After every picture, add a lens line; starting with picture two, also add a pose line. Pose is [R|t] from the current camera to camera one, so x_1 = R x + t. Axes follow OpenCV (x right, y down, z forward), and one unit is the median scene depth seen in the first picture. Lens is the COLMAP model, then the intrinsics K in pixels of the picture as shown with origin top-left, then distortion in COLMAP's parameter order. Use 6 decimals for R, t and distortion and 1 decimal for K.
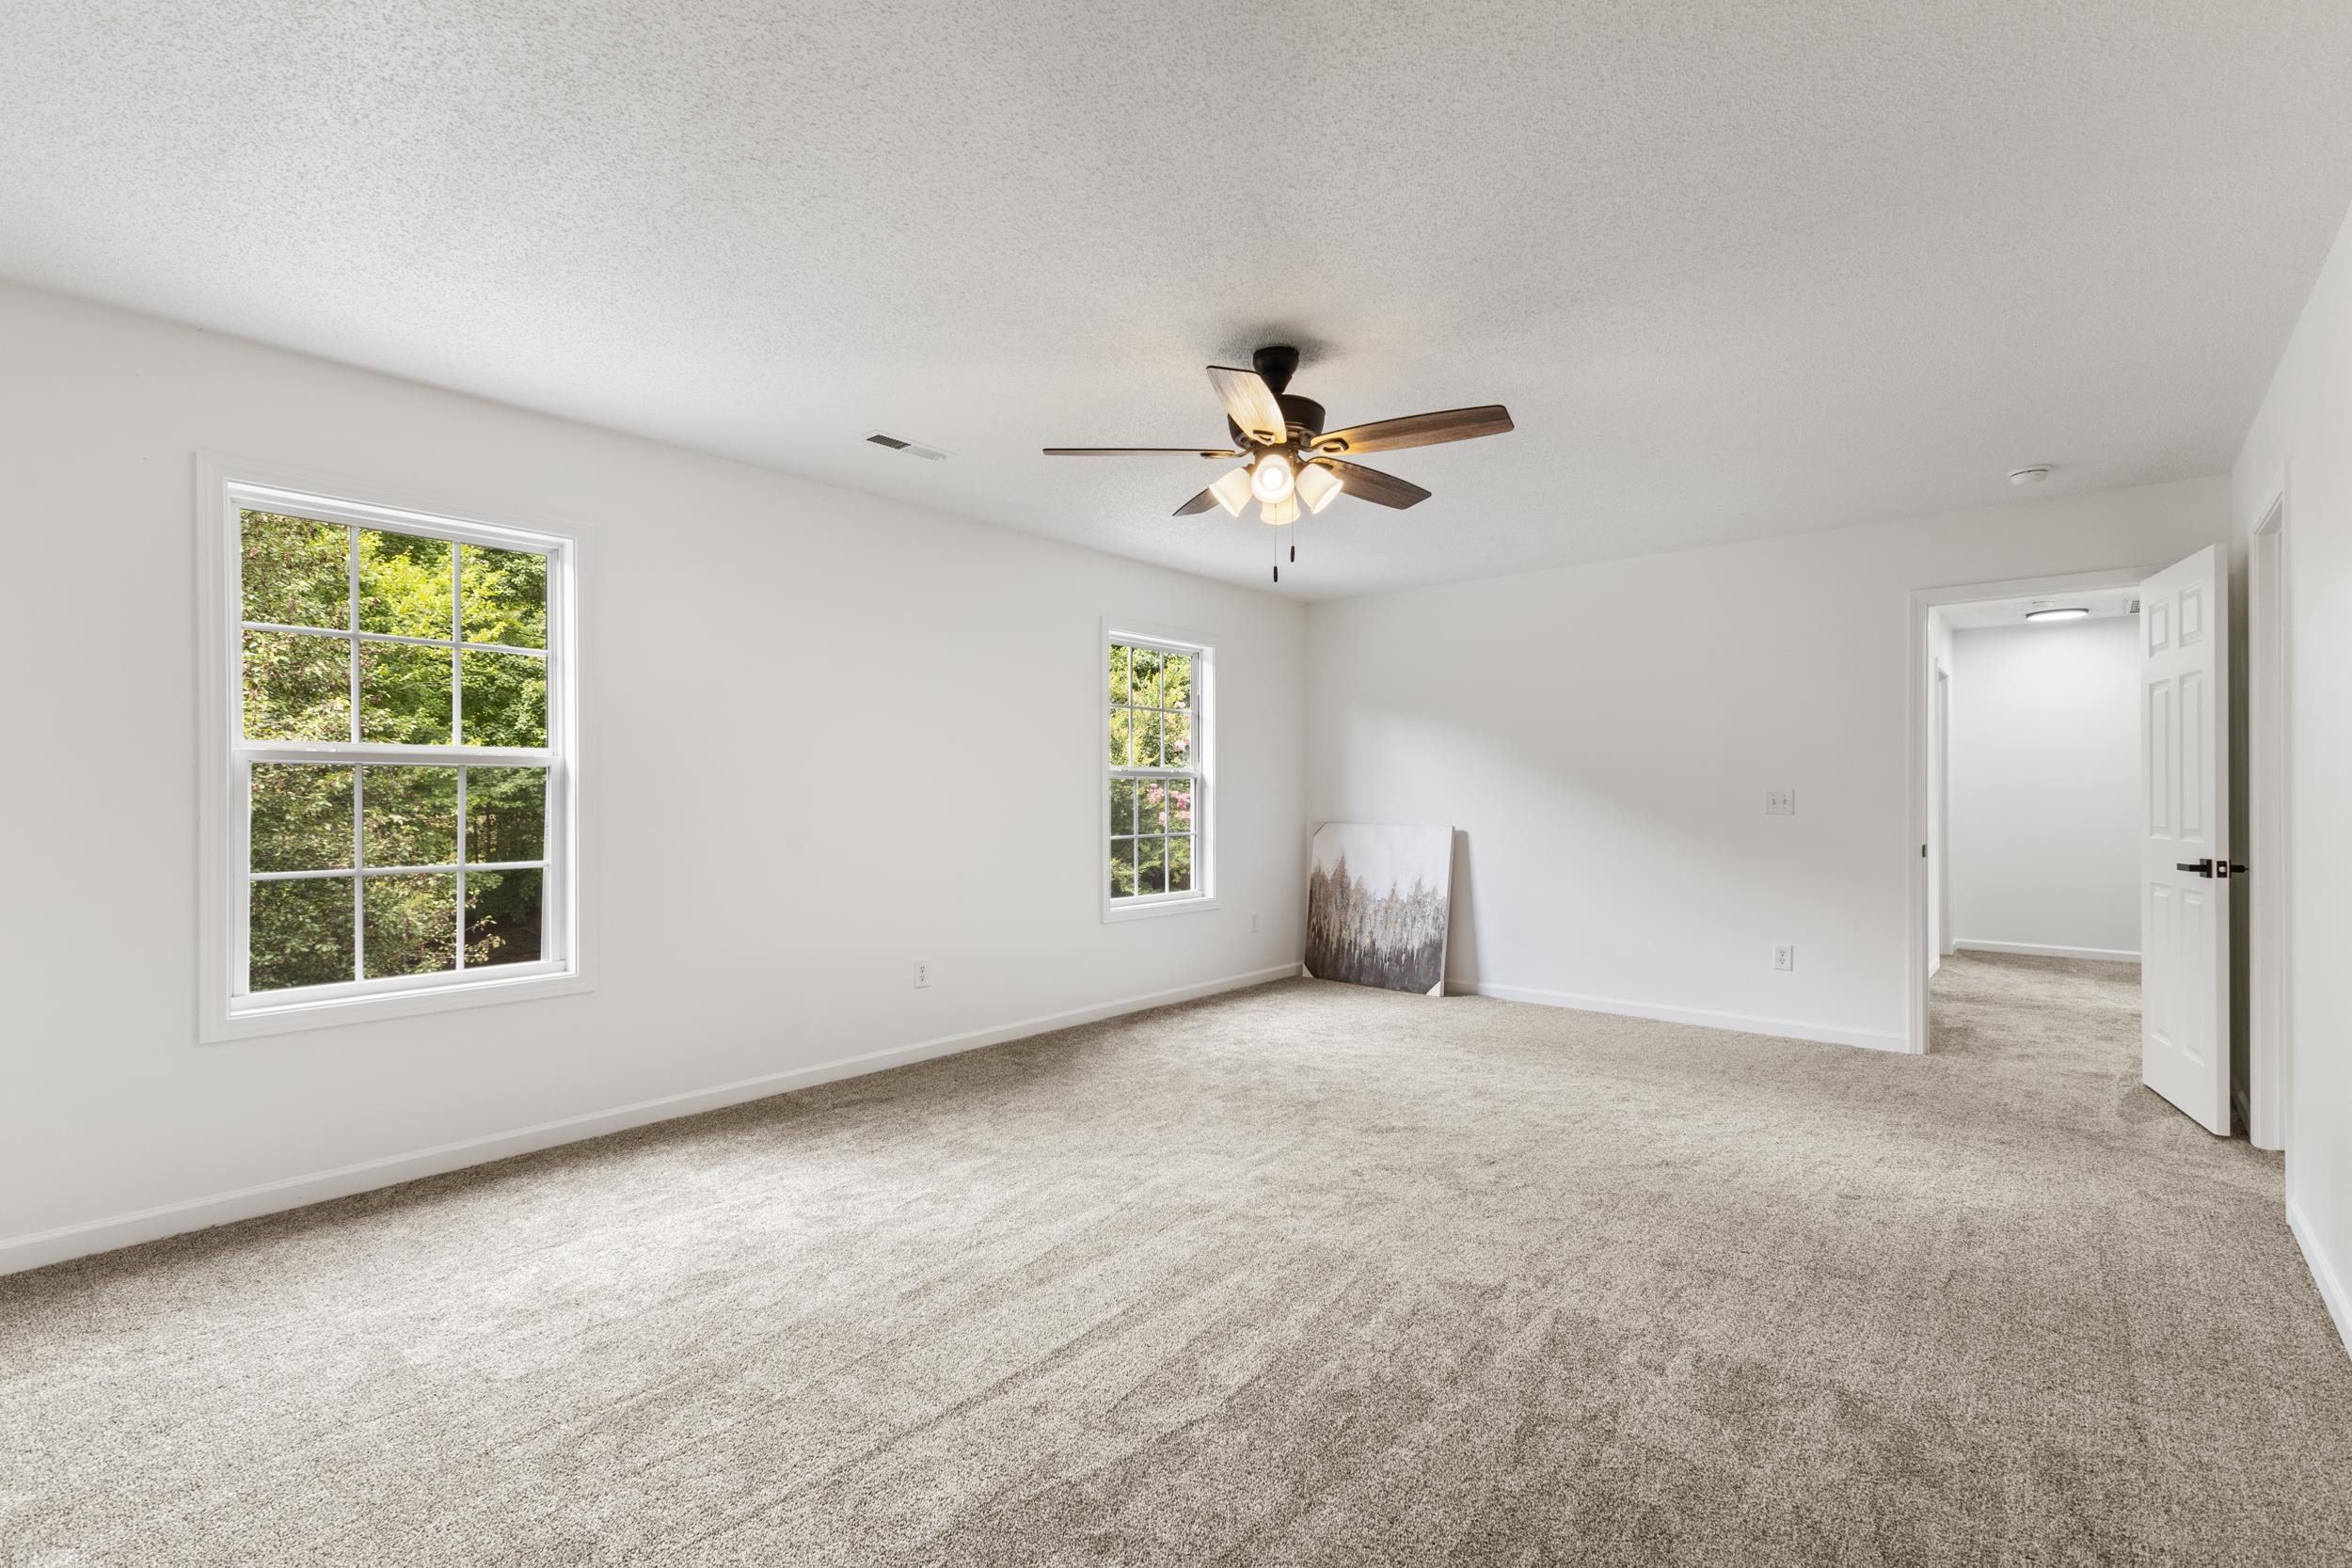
lens RADIAL K [[1067.5, 0, 1182.0], [0, 1067.5, 803.9], [0, 0, 1]] dist [0.017581, -0.000053]
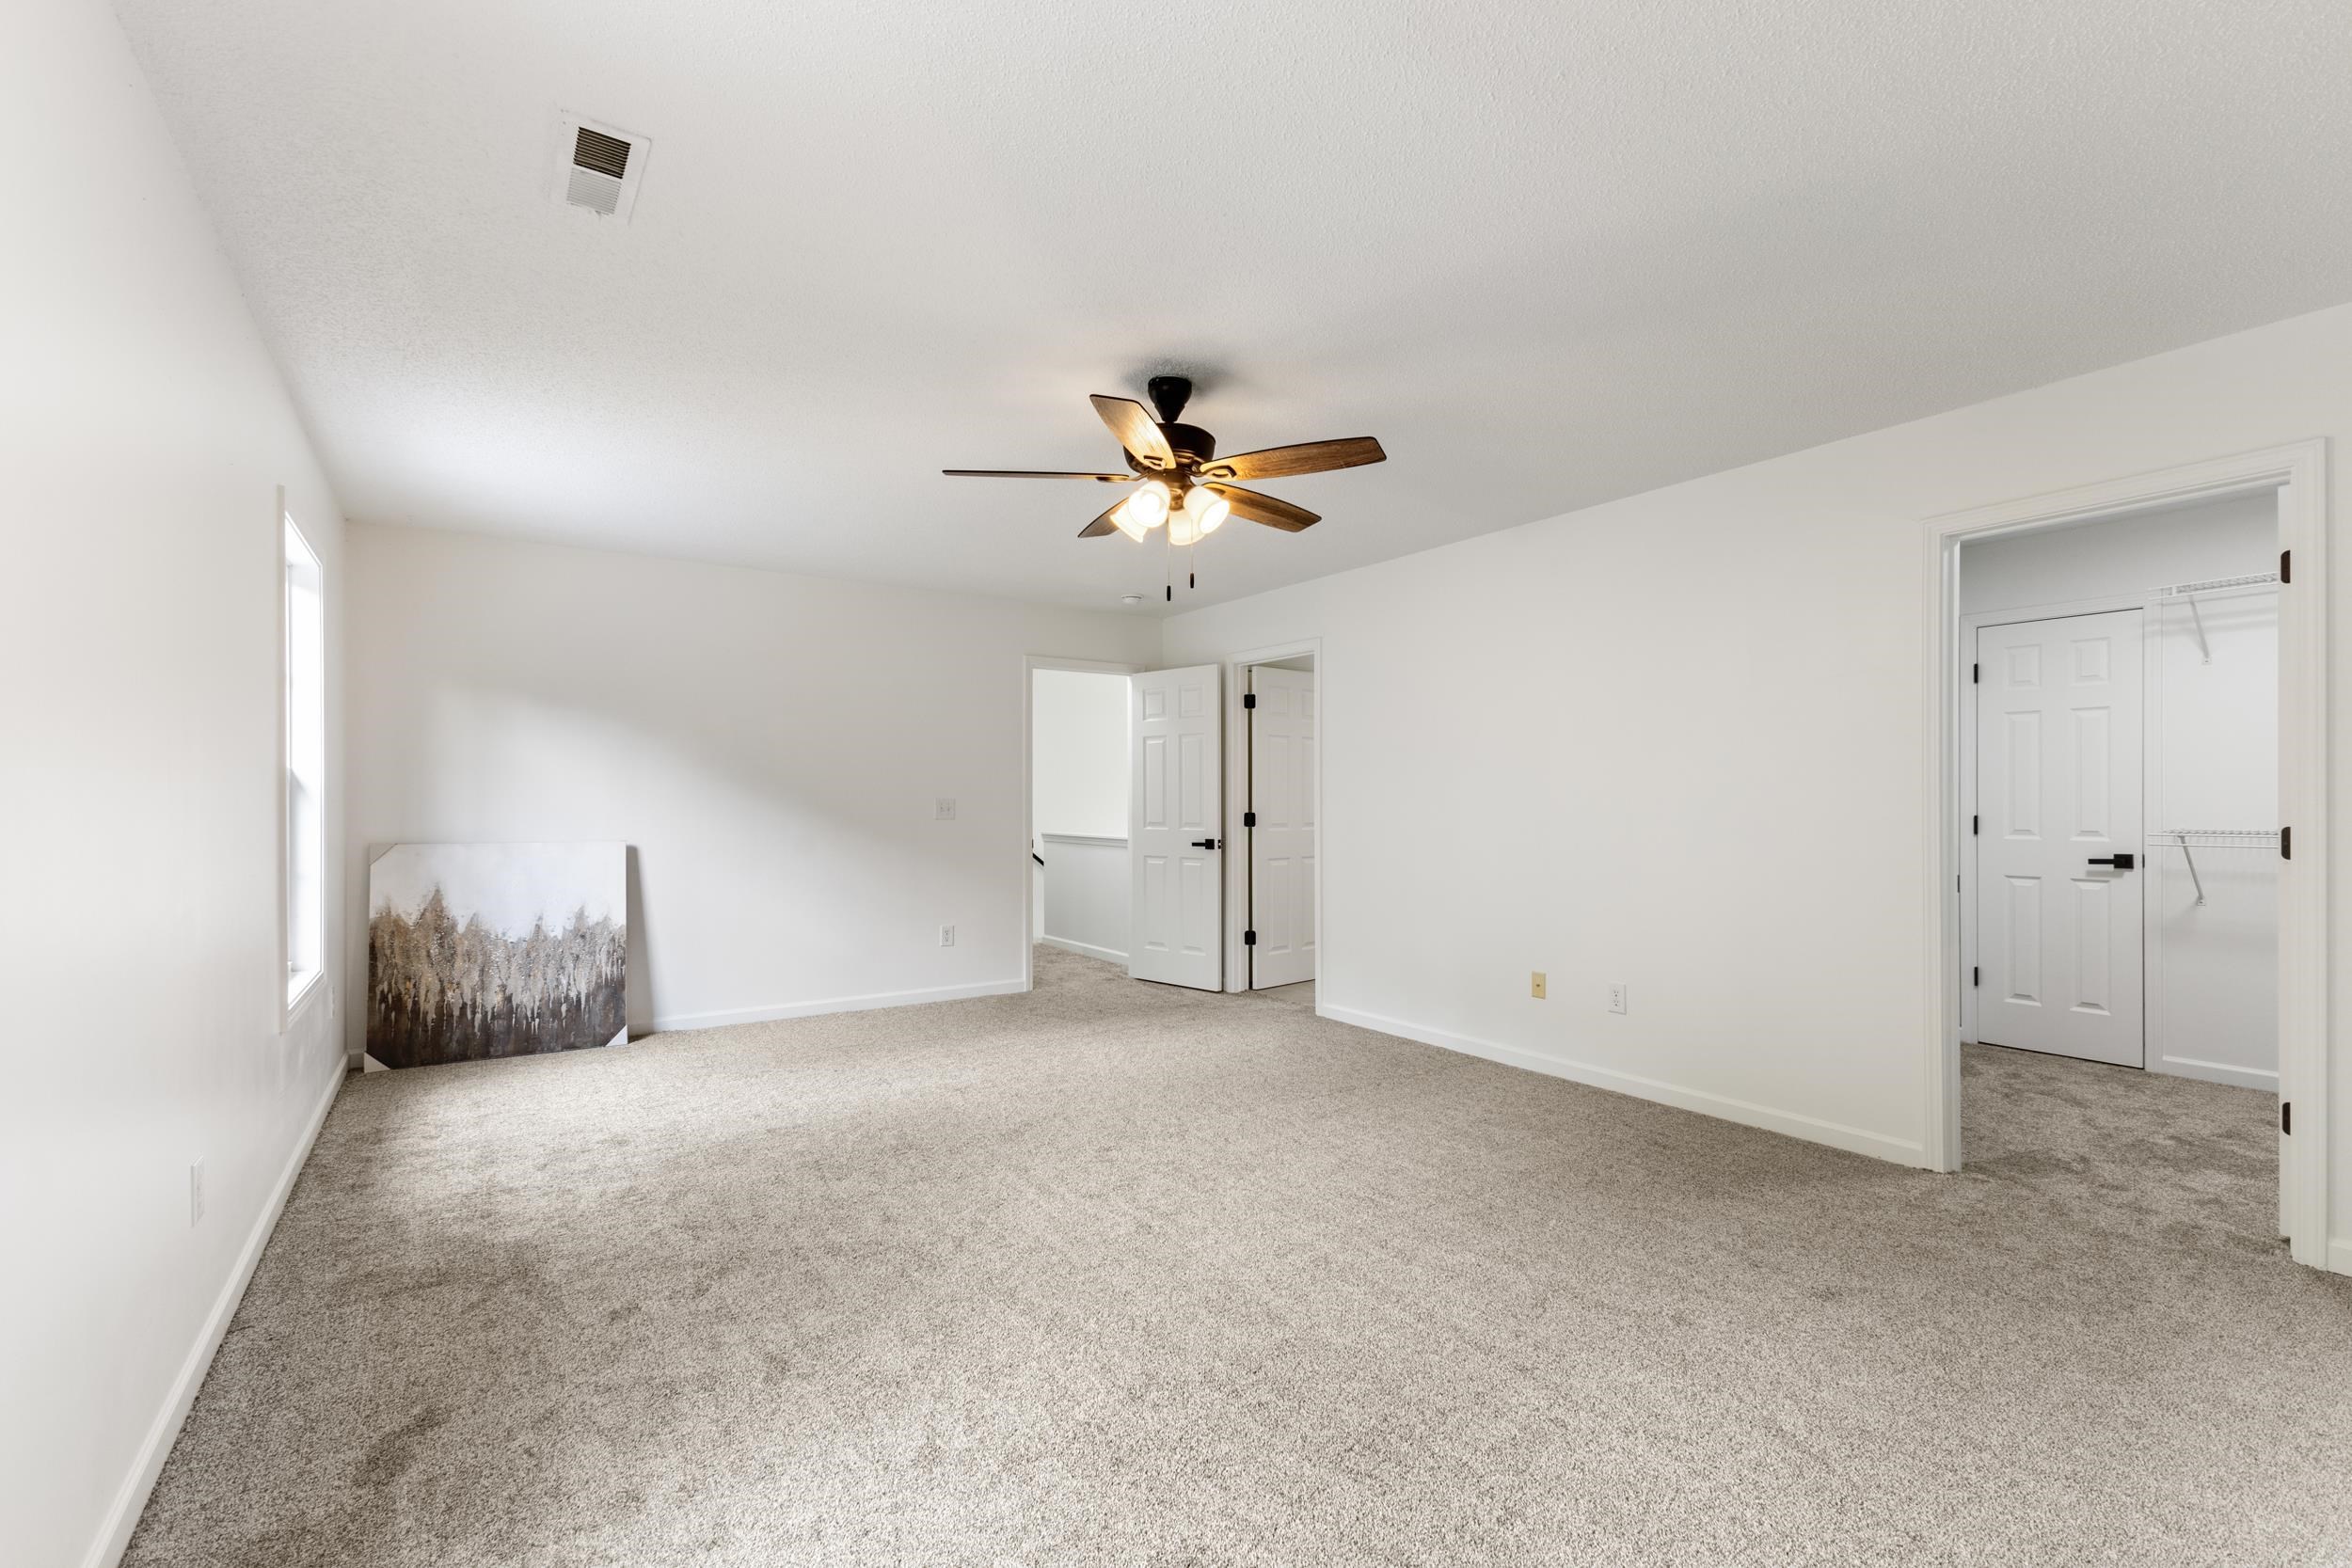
lens RADIAL K [[1068.9, 0, 1179.6], [0, 1068.9, 822.8], [0, 0, 1]] dist [0.001892, 0.000113]
pose [[0.236478, -0.019852, 0.971434, -0.454621], [0.007802, 0.999798, 0.018533, -0.005453], [-0.971606, 0.003196, 0.236585, 0.365741]]
